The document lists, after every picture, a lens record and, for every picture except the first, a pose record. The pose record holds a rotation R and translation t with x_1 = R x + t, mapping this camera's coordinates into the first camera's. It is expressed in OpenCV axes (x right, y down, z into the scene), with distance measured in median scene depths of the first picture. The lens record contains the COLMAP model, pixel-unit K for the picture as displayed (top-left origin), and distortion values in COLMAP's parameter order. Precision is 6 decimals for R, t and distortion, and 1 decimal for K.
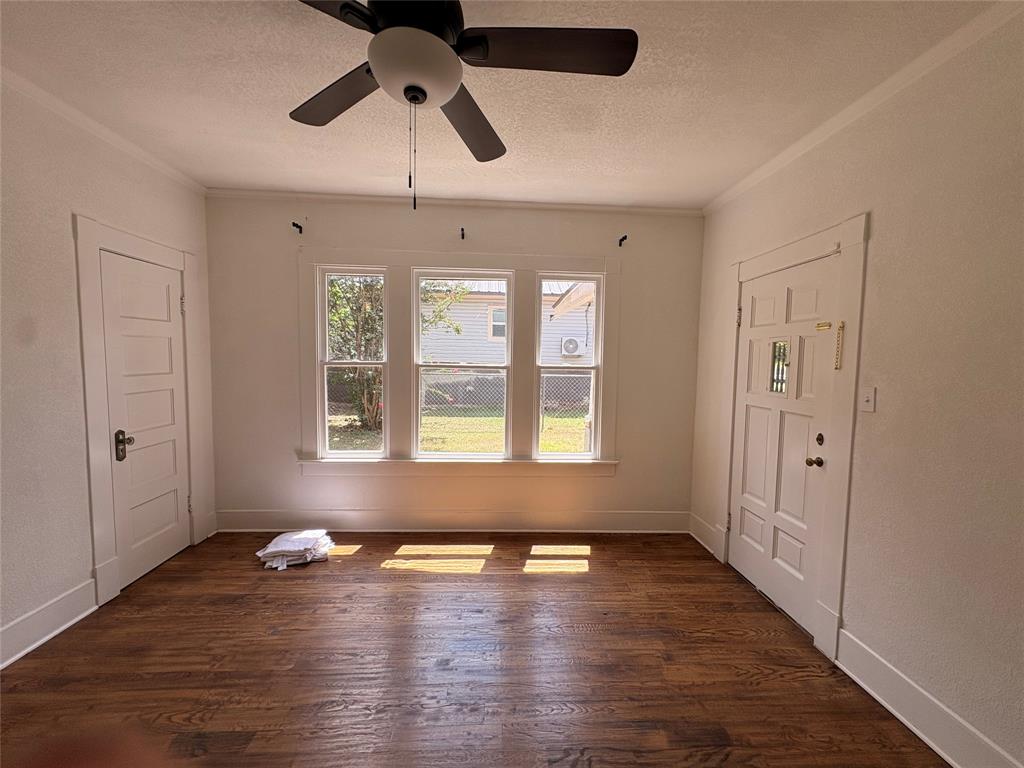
lens RADIAL K [[405.6, 0, 512.9], [0, 405.6, 381.2], [0, 0, 1]] dist [-0.001564, 0.000875]
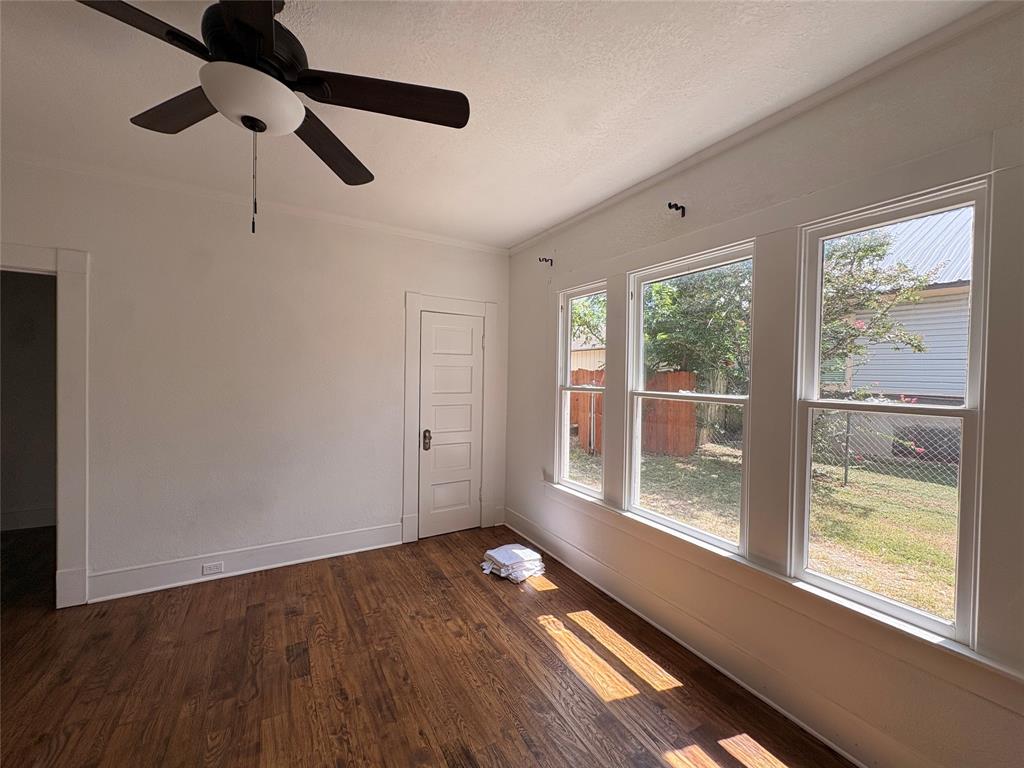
lens RADIAL K [[405.6, 0, 511.3], [0, 405.6, 382.3], [0, 0, 1]] dist [-0.001564, 0.000875]
pose [[0.463993, 0.005263, -0.885823, 0.427067], [-0.064257, 0.997548, -0.027731, -0.027036], [0.883505, 0.069787, 0.463194, 0.499642]]
